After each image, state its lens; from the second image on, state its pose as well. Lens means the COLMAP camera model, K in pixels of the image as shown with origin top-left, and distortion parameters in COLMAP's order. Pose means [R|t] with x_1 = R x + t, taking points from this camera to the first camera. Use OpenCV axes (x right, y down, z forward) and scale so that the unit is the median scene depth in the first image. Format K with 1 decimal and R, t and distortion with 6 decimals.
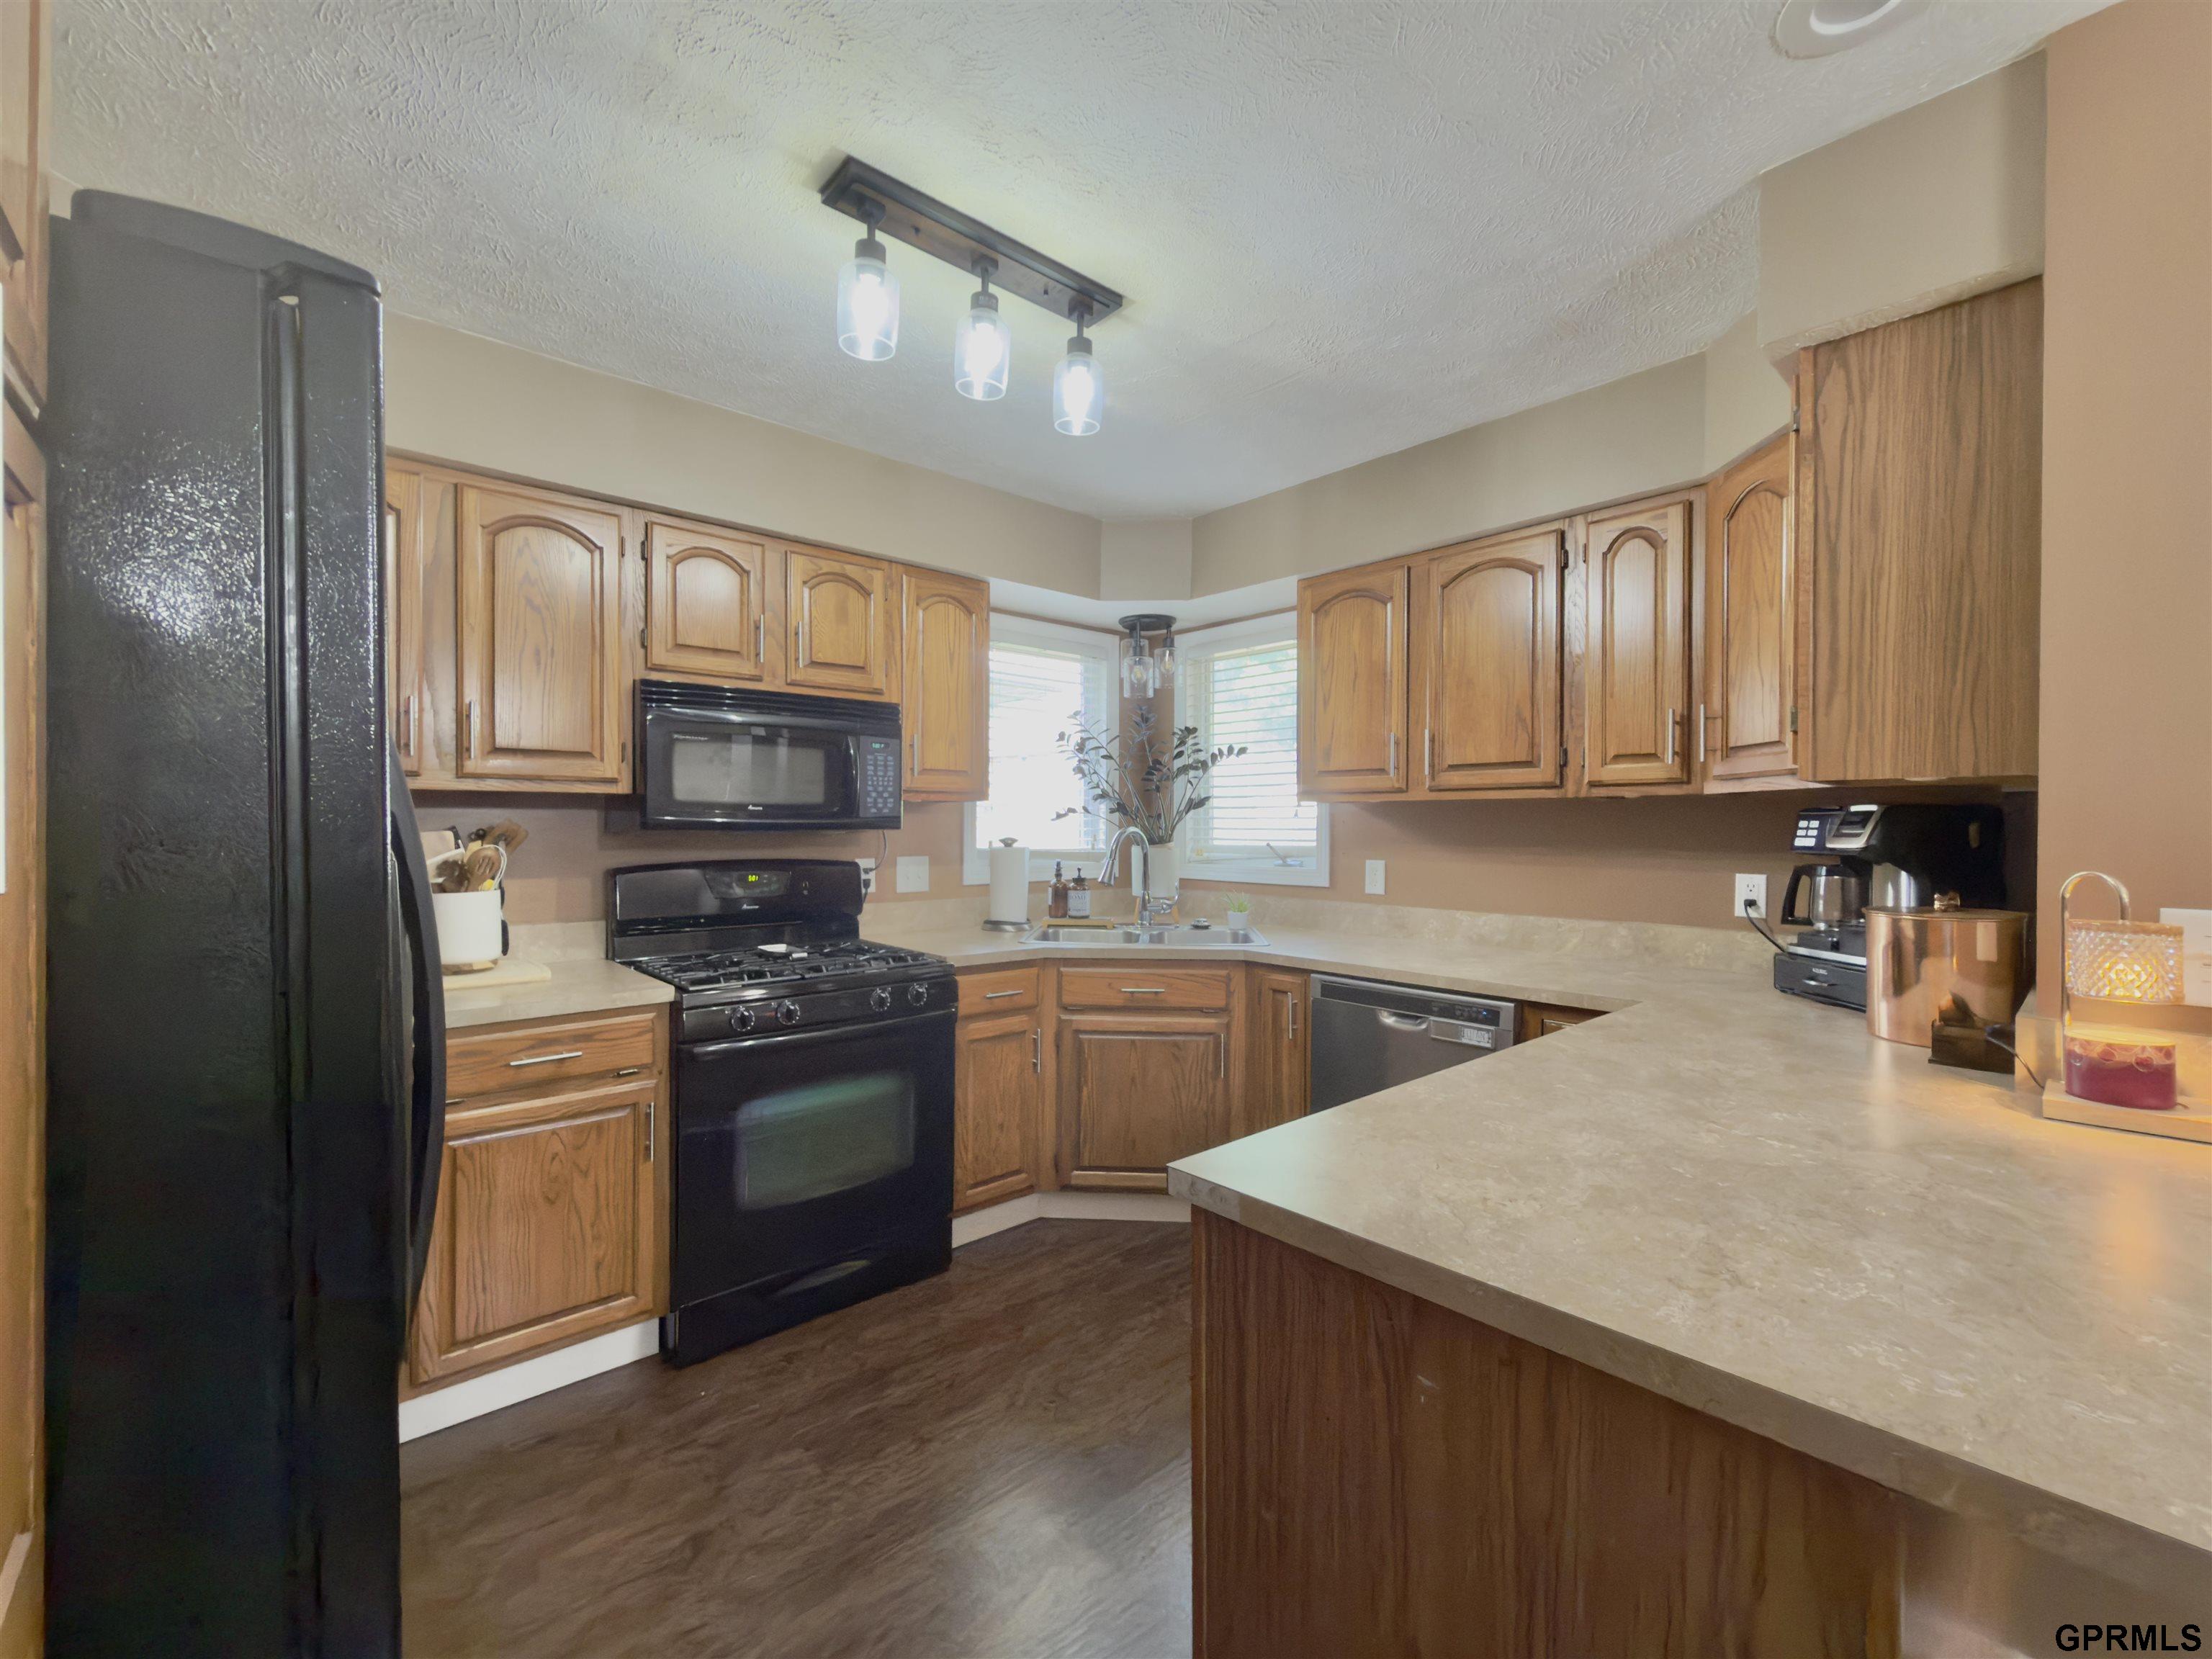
lens RADIAL K [[935.6, 0, 1106.0], [0, 935.6, 829.5], [0, 0, 1]] dist [0.001156, 0.000108]
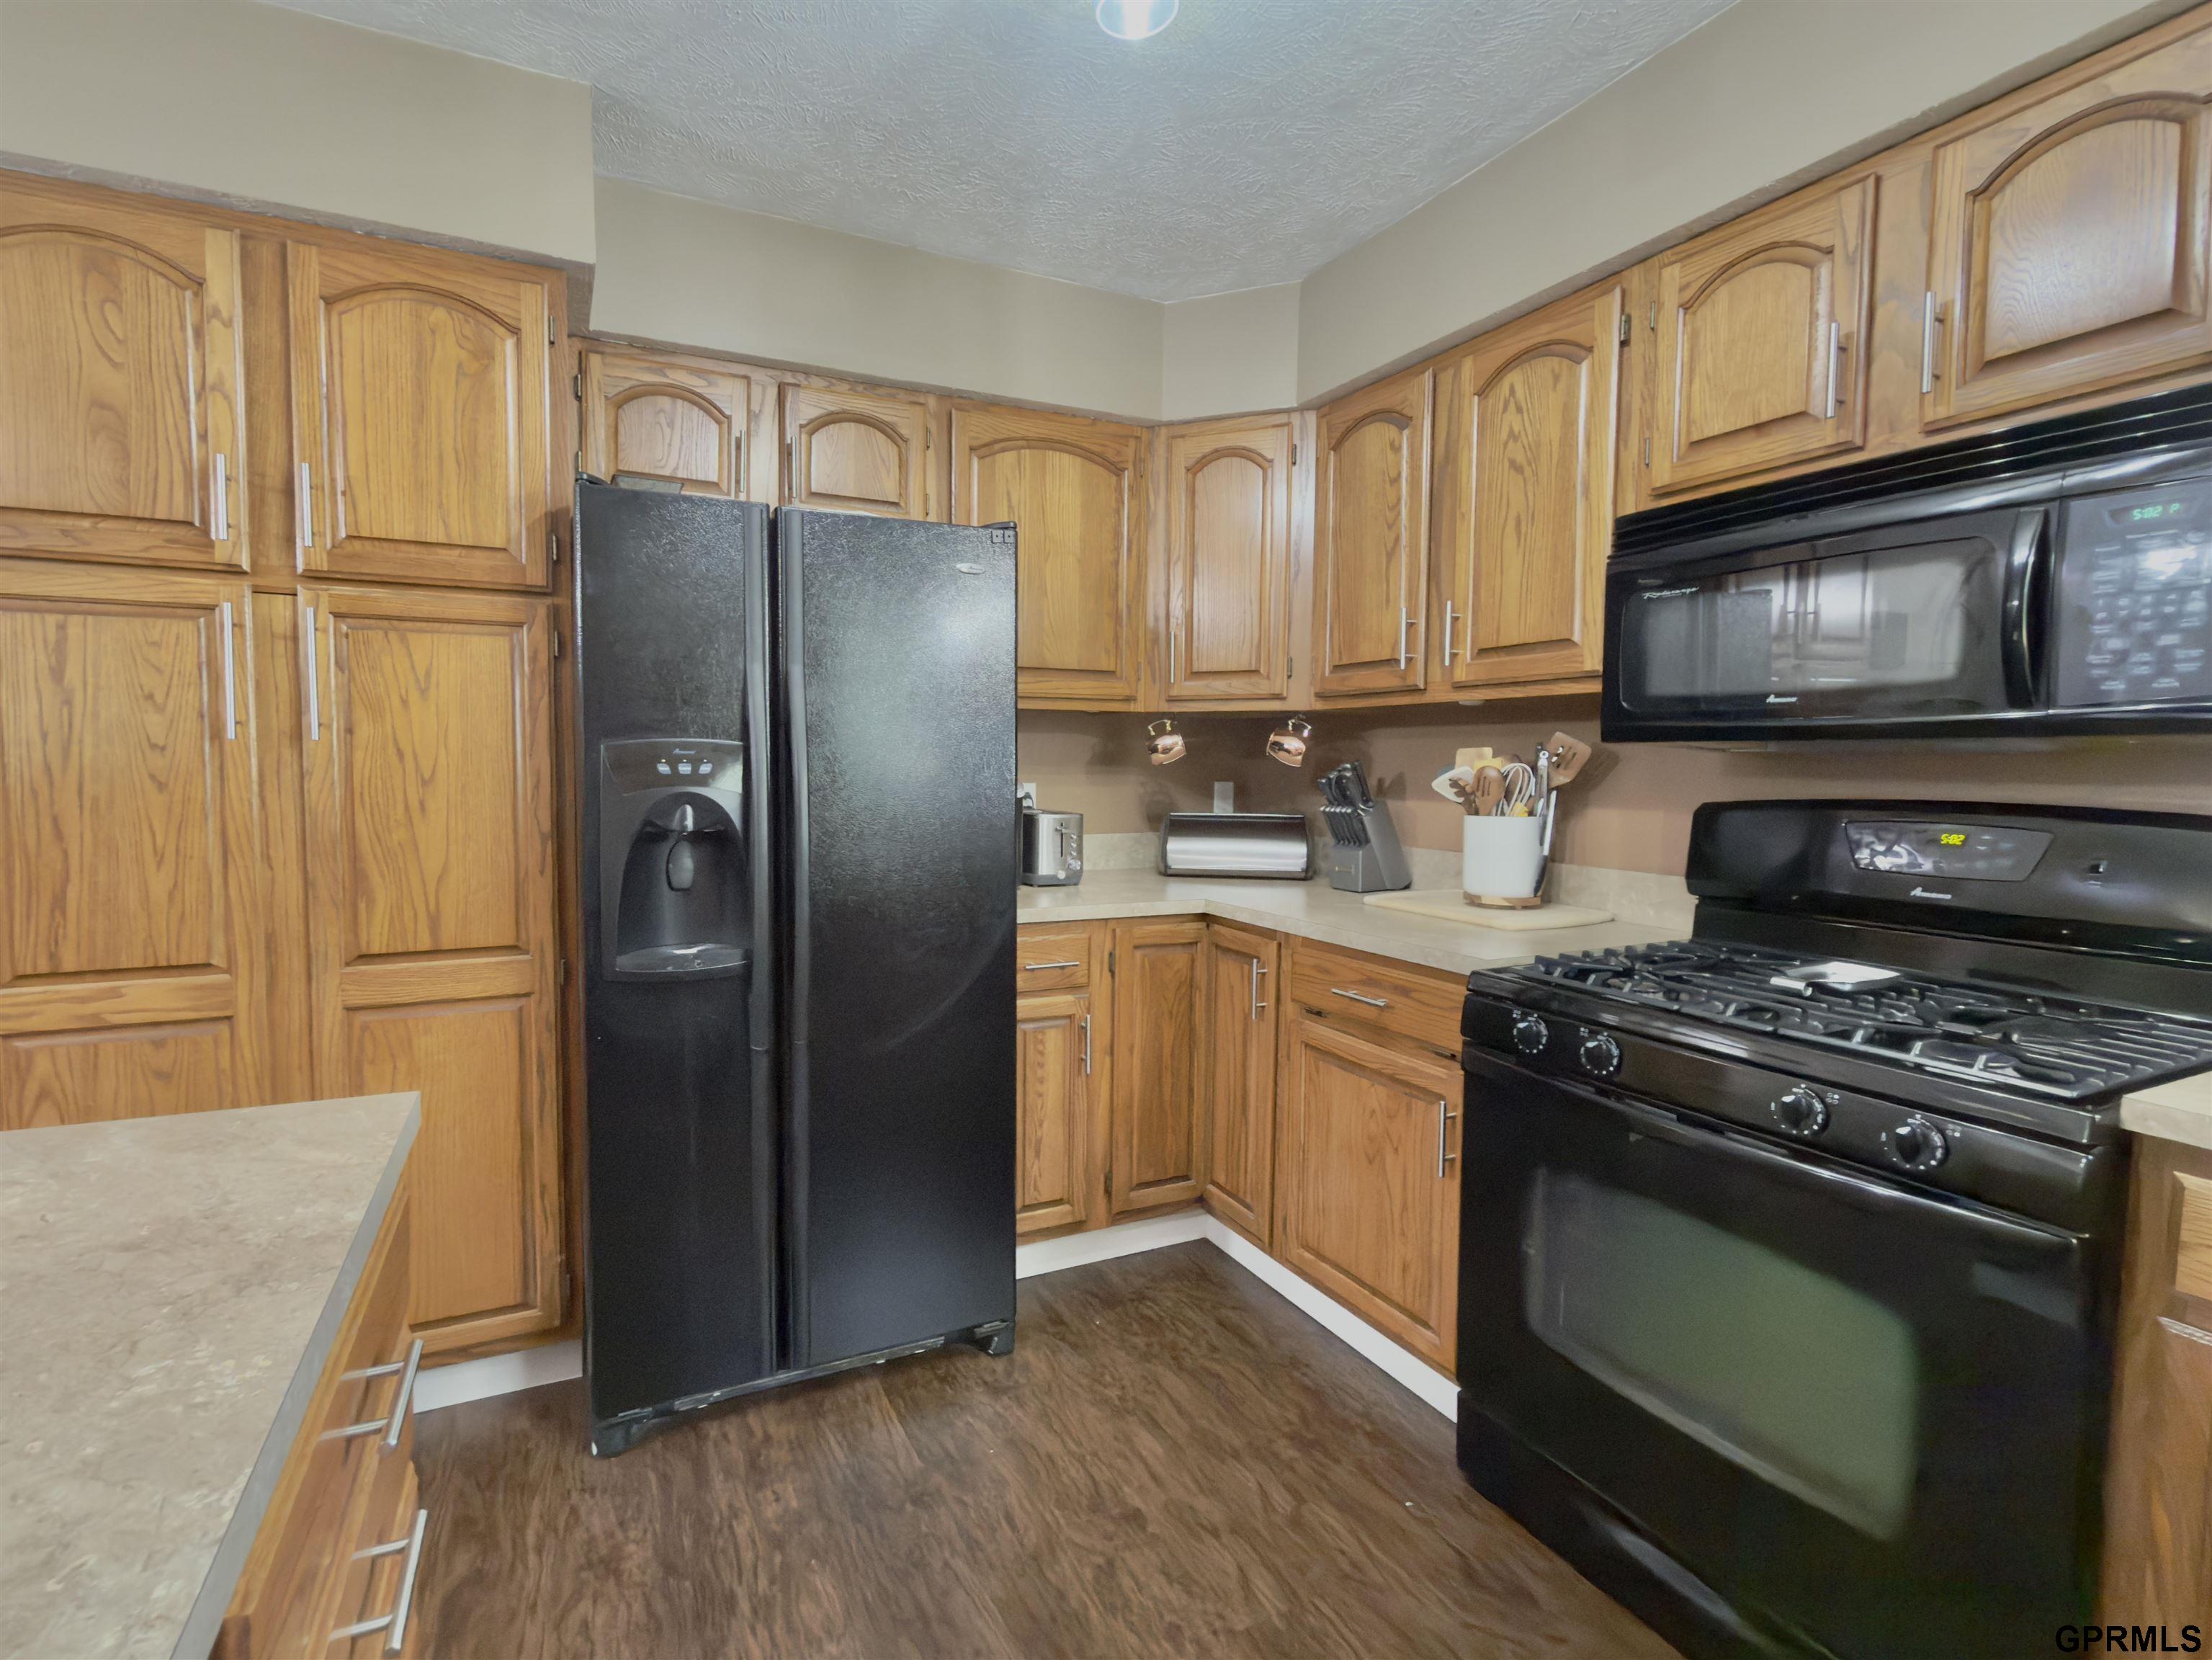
lens RADIAL K [[1008.4, 0, 982.3], [0, 1008.4, 814.6], [0, 0, 1]] dist [0.001286, 0.000628]
pose [[-0.321471, 0.046542, -0.945775, 0.319288], [-0.011761, 0.998518, 0.053136, 0.017239], [0.946846, 0.028205, -0.320447, 0.728264]]
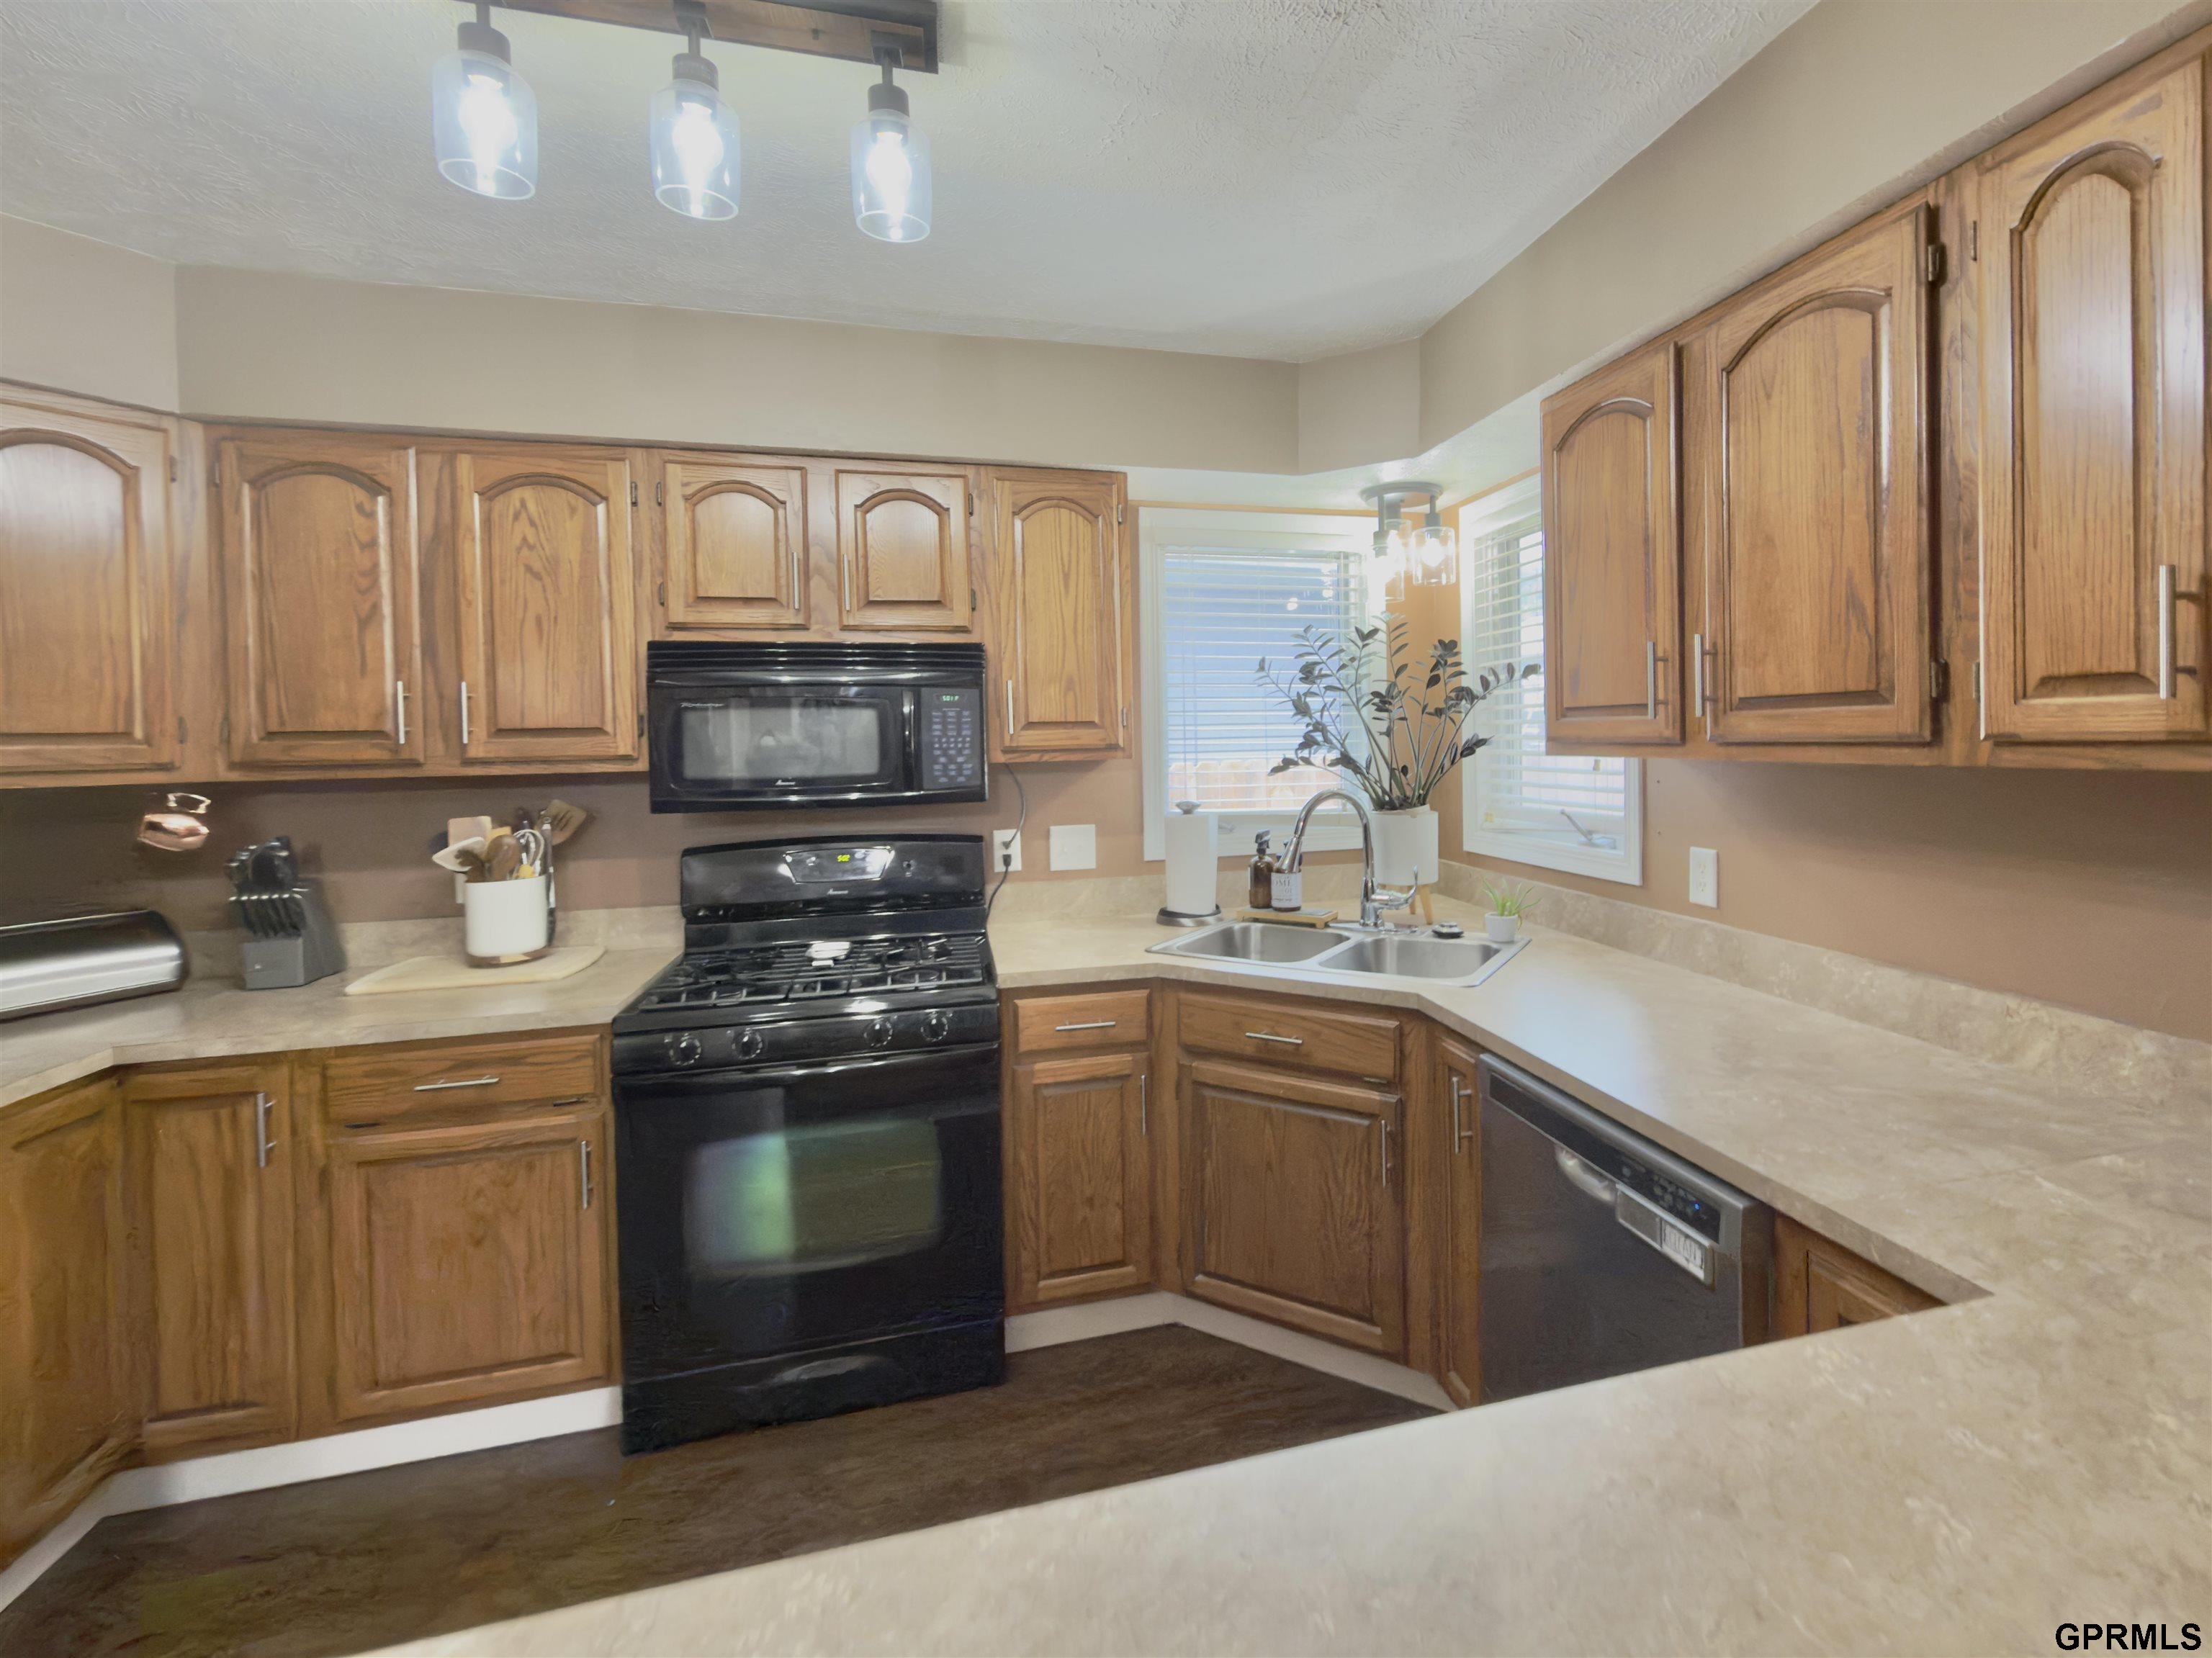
lens RADIAL K [[994.2, 0, 1223.1], [0, 994.2, 752.6], [0, 0, 1]] dist [0.000503, 0.000049]
pose [[0.897306, -0.013114, -0.441215, 0.361752], [0.019155, 0.999774, 0.009240, -0.049820], [0.440994, -0.016742, 0.897354, 0.359868]]
